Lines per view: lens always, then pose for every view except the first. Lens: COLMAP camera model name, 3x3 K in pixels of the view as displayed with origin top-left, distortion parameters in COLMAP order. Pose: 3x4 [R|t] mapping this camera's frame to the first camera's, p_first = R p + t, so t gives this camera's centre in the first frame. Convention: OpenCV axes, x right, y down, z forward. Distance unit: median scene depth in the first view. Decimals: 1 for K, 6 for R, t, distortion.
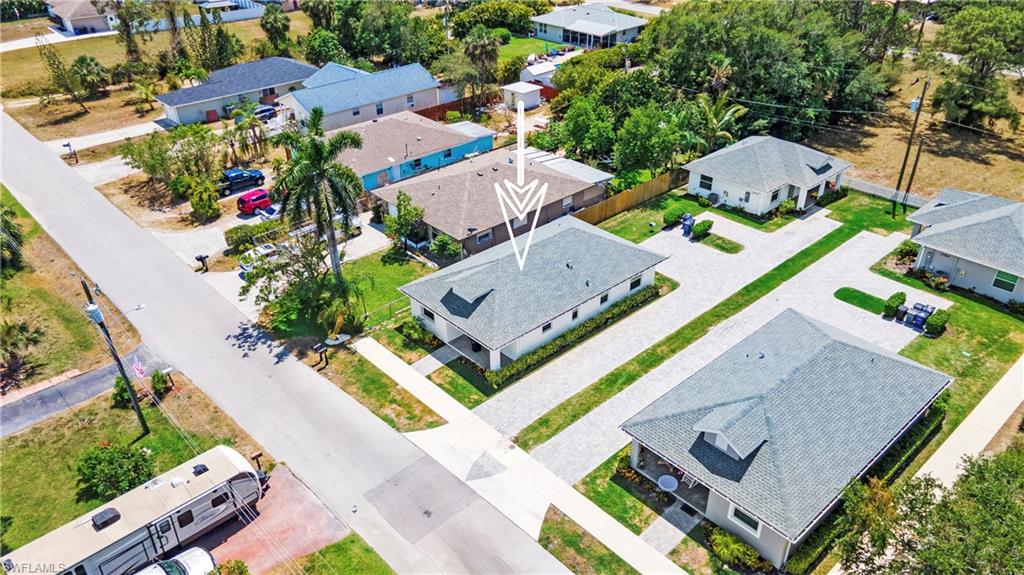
lens RADIAL K [[744.5, 0, 512.0], [0, 744.5, 287.5], [0, 0, 1]] dist [0.047990, 0.006896]
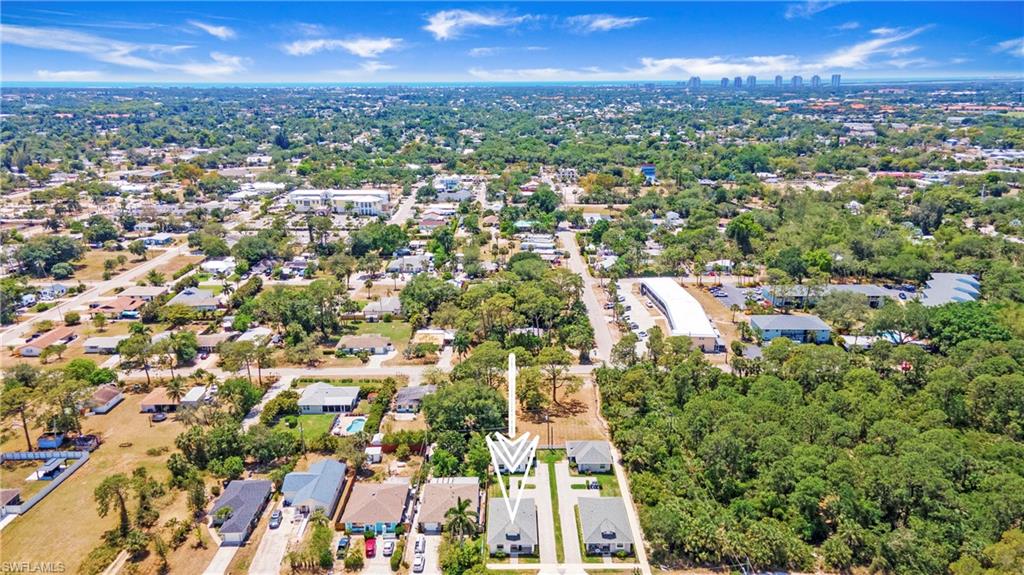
lens RADIAL K [[744.5, 0, 512.0], [0, 744.5, 287.5], [0, 0, 1]] dist [0.047990, 0.006896]
pose [[0.675997, -0.195590, 0.710473, -1.816607], [0.381422, 0.917804, -0.110246, -0.515312], [-0.630512, 0.345516, 0.695035, -1.334564]]
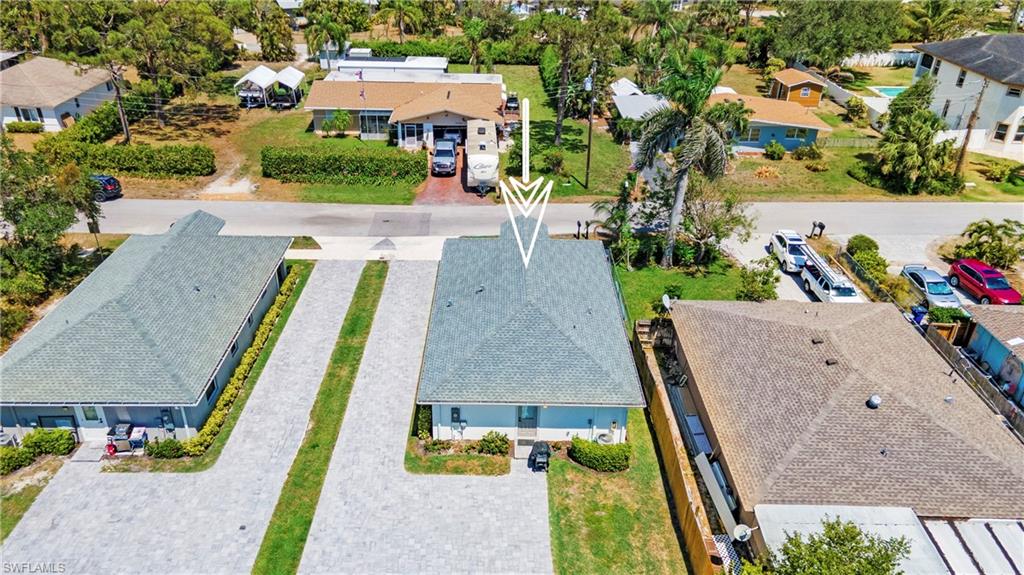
lens RADIAL K [[744.5, 0, 512.0], [0, 744.5, 287.5], [0, 0, 1]] dist [0.047990, 0.006896]
pose [[-0.668945, 0.356410, -0.652292, 0.504357], [-0.393648, 0.574519, 0.717613, -0.540488], [0.630519, 0.736817, -0.244022, 1.099772]]
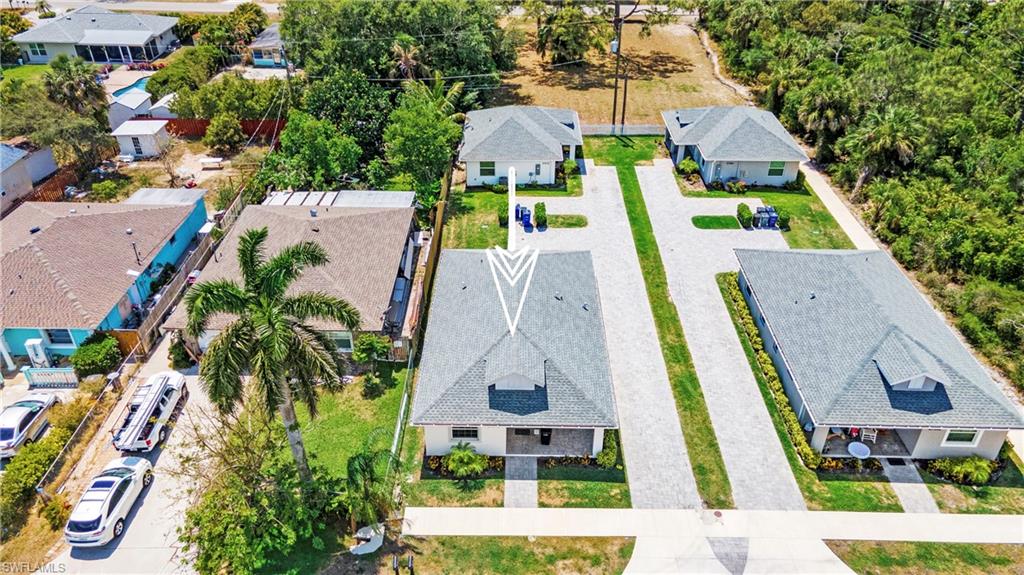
lens RADIAL K [[744.5, 0, 512.0], [0, 744.5, 287.5], [0, 0, 1]] dist [0.047990, 0.006896]
pose [[0.685101, -0.390295, 0.615066, -0.429799], [0.373473, 0.913130, 0.163435, -0.179961], [-0.625424, 0.117741, 0.771351, 0.349975]]
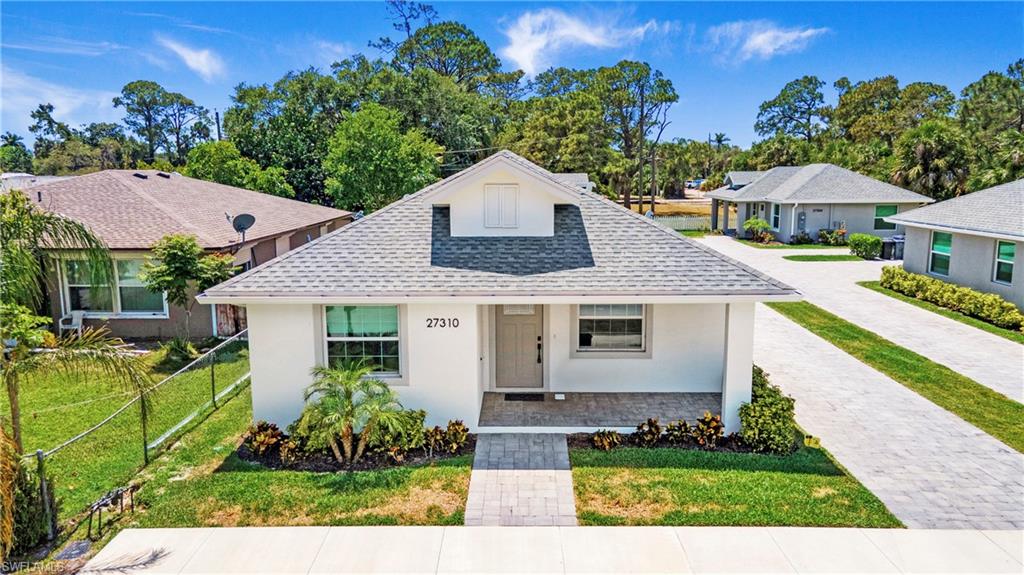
lens RADIAL K [[744.5, 0, 512.0], [0, 744.5, 287.5], [0, 0, 1]] dist [0.047990, 0.006896]
pose [[0.685290, -0.115251, 0.719093, -0.237114], [0.380193, 0.898783, -0.218270, 0.082310], [-0.621153, 0.422973, 0.659745, 0.708032]]
